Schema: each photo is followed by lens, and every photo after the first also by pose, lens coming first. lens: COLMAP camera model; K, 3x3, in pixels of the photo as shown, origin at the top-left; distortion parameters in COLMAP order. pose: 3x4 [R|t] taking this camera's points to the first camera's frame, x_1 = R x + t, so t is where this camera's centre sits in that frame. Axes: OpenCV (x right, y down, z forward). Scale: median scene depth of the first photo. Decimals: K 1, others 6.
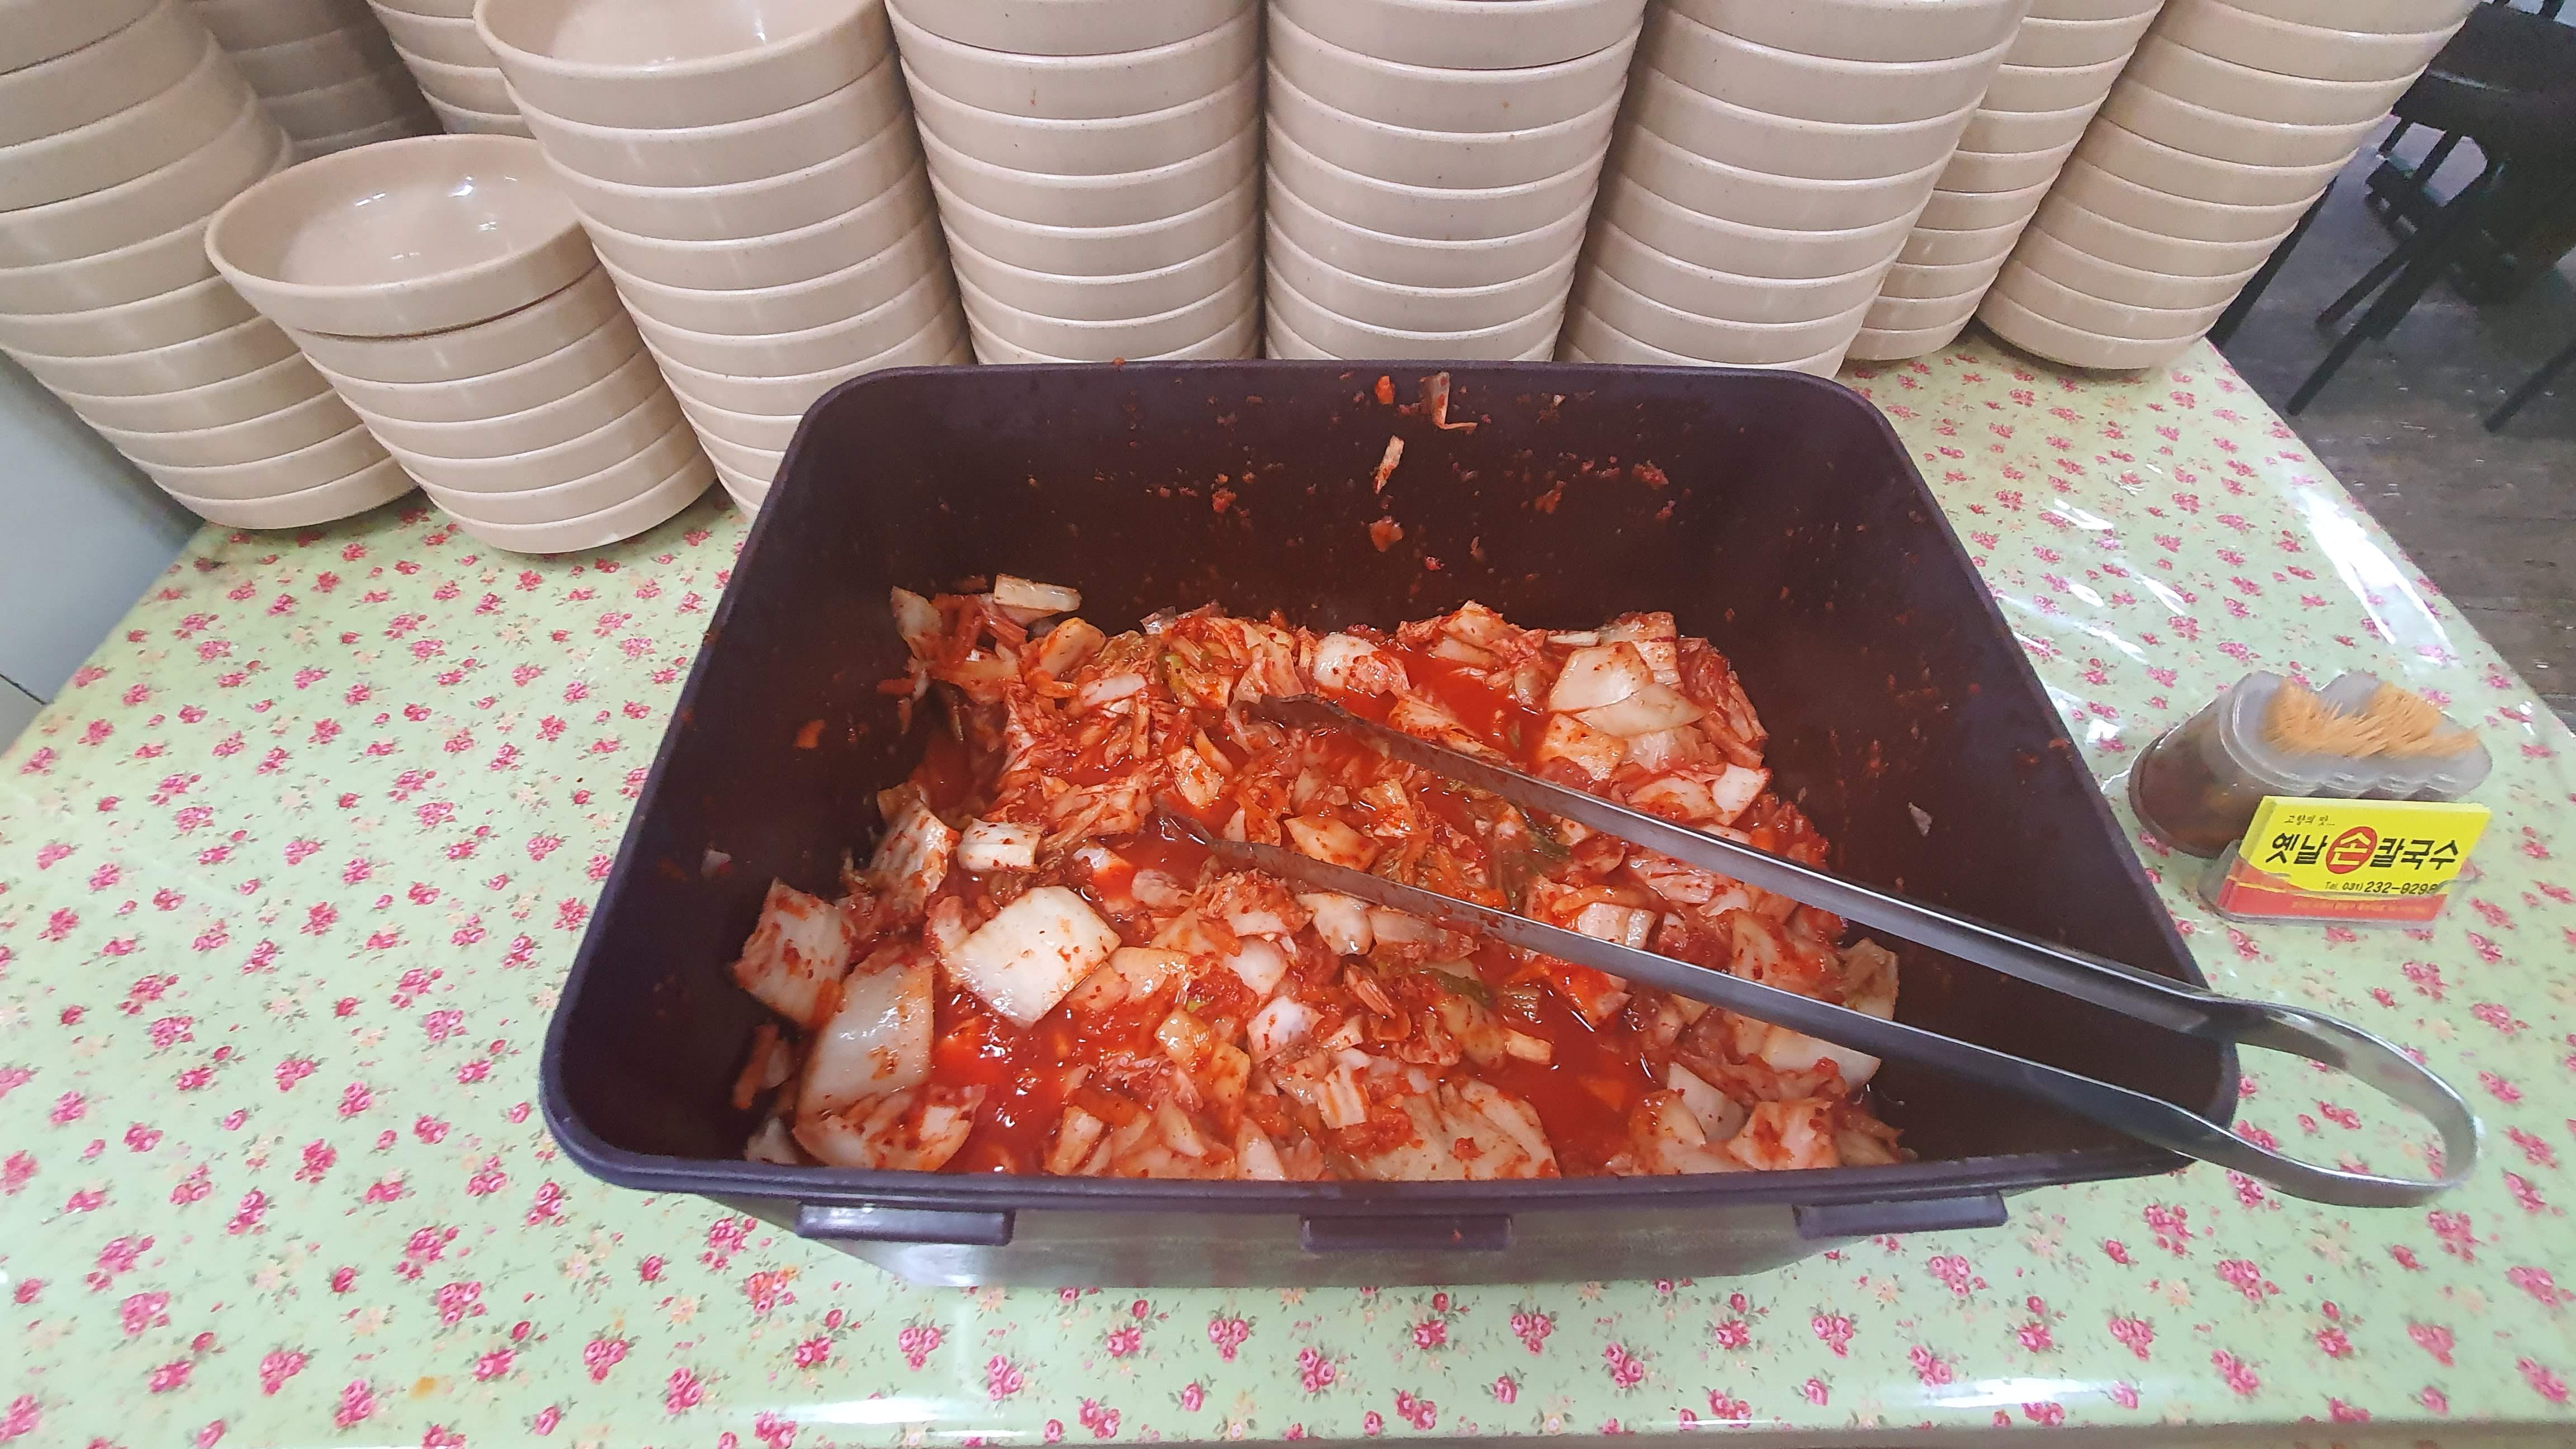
lens RADIAL K [[995.6, 0, 1273.0], [0, 995.6, 749.9], [0, 0, 1]] dist [0.010357, -0.001409]
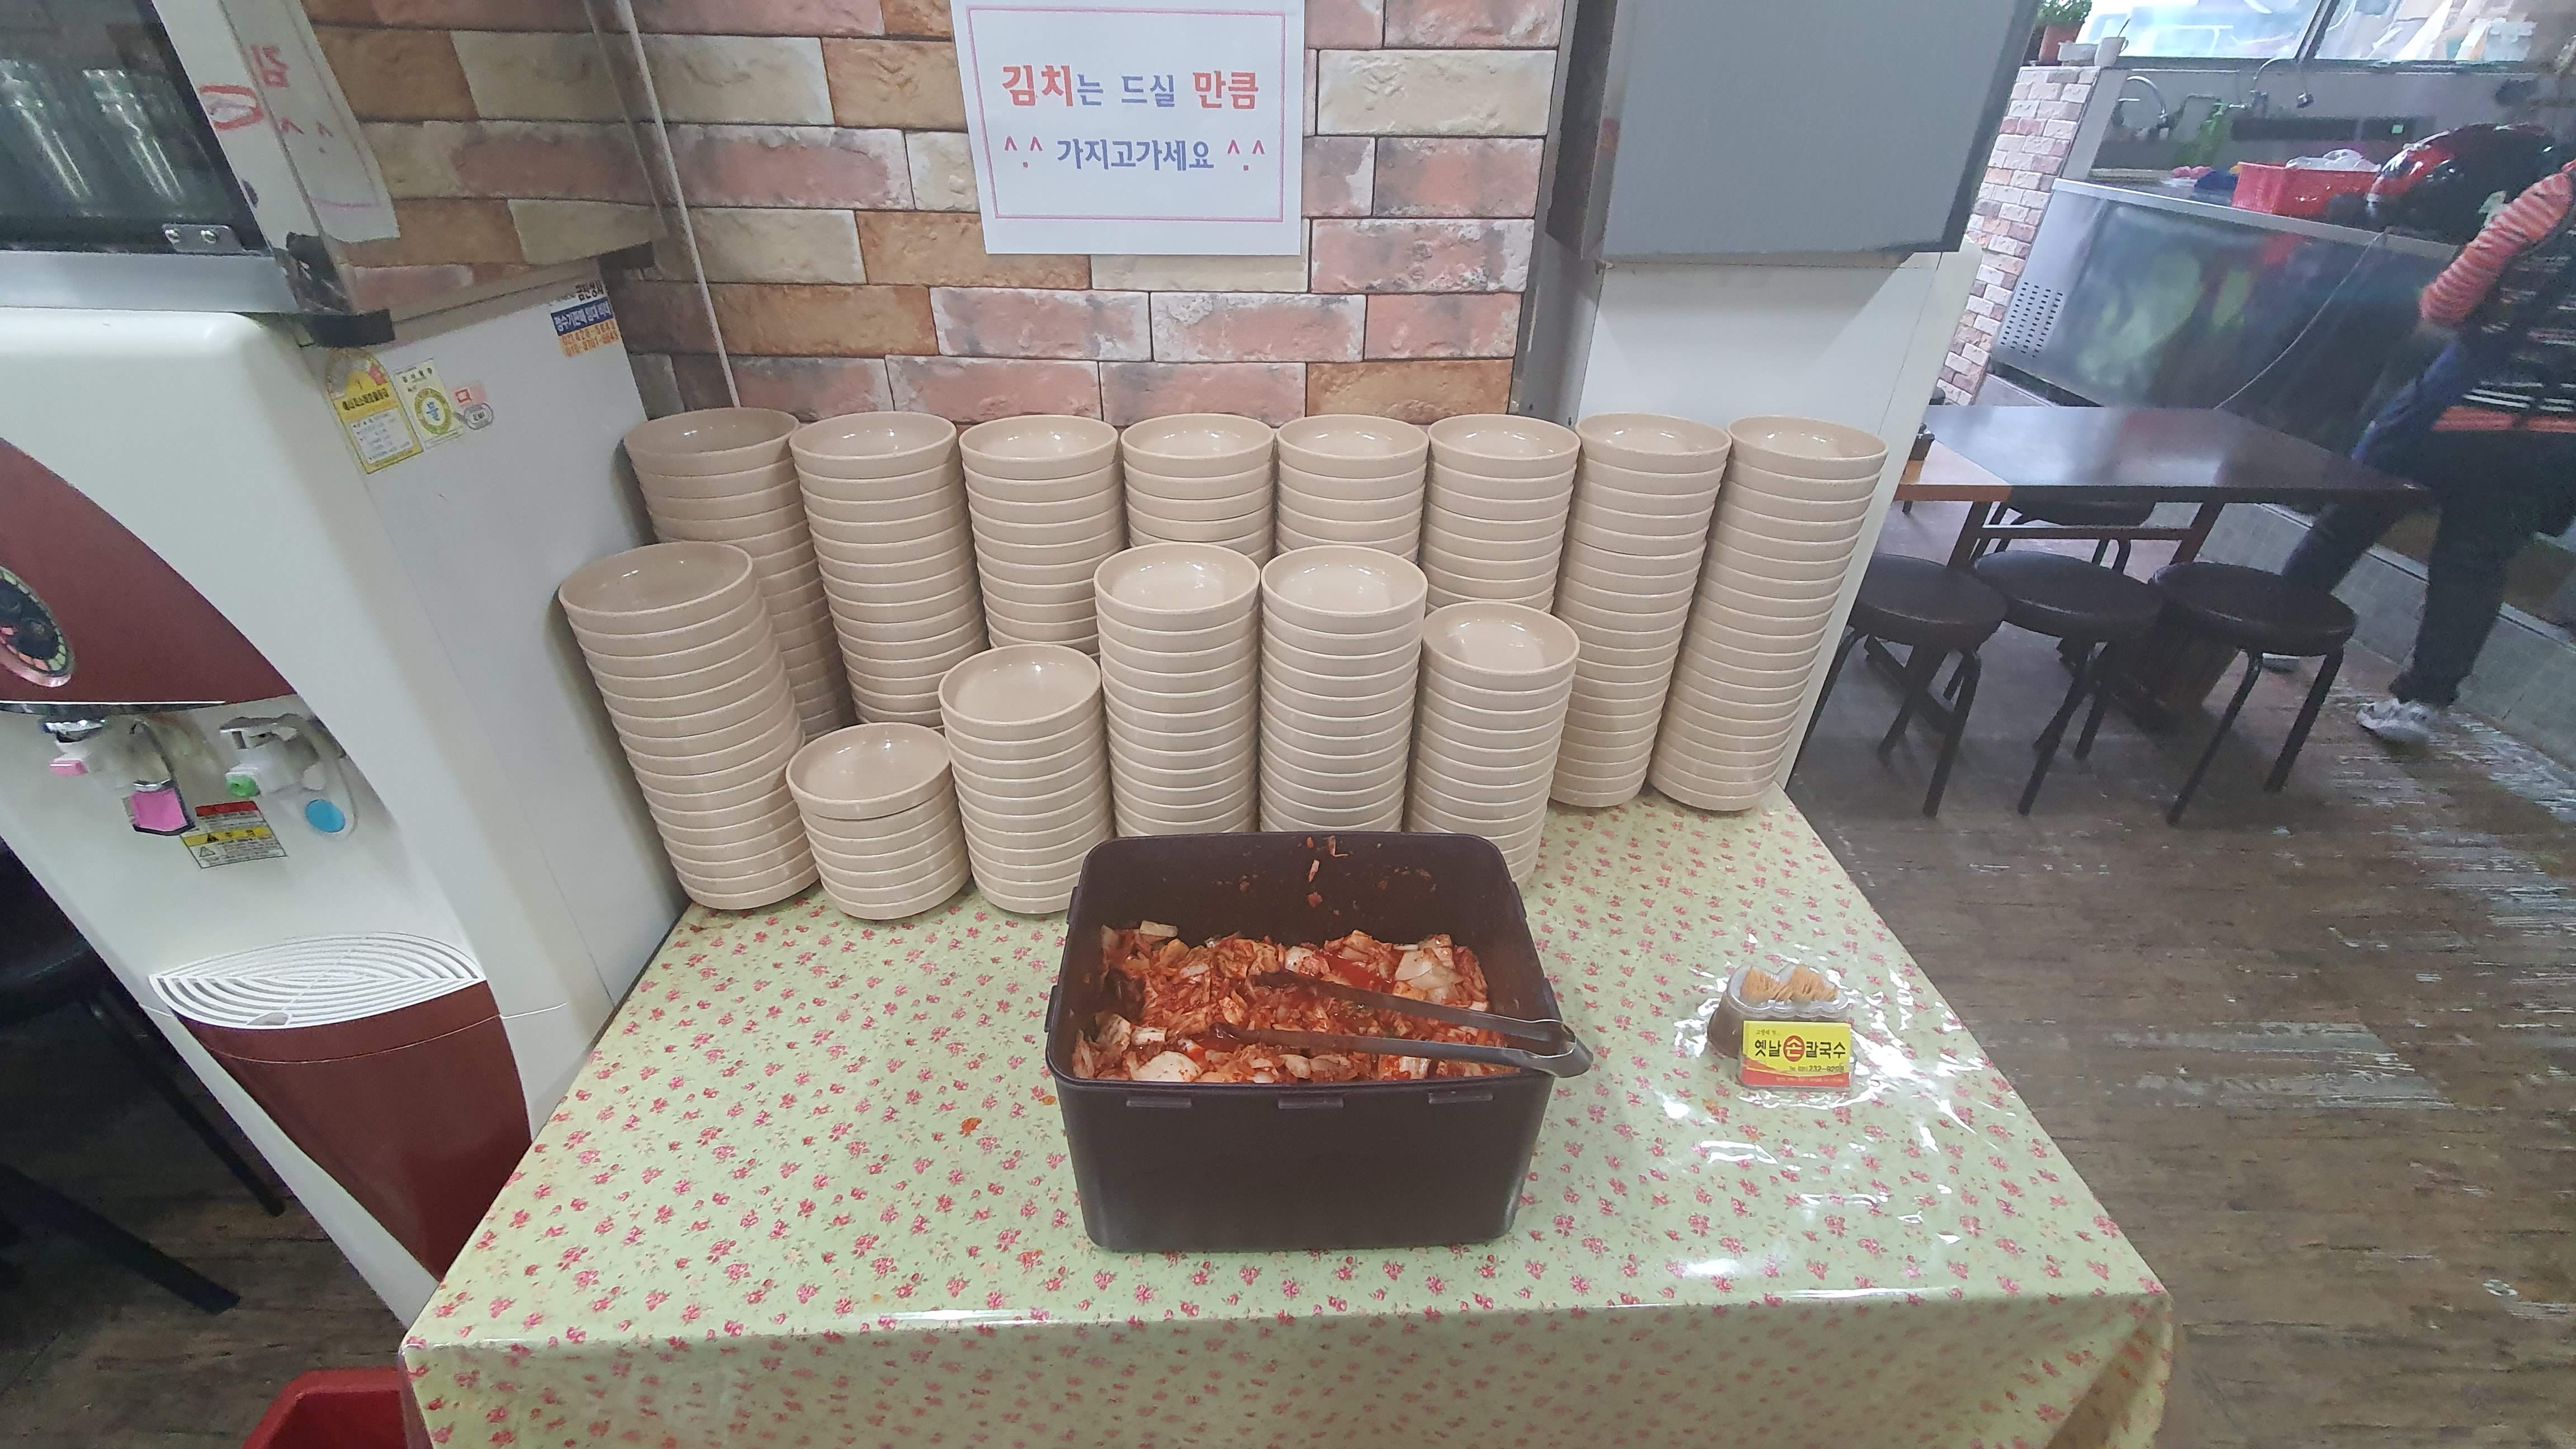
lens RADIAL K [[995.6, 0, 1279.3], [0, 995.6, 736.3], [0, 0, 1]] dist [0.010357, -0.001409]
pose [[0.999731, -0.010329, 0.020748, -0.010939], [0.017490, 0.923609, -0.382936, 0.291020], [-0.015208, 0.383196, 0.923542, -1.176188]]
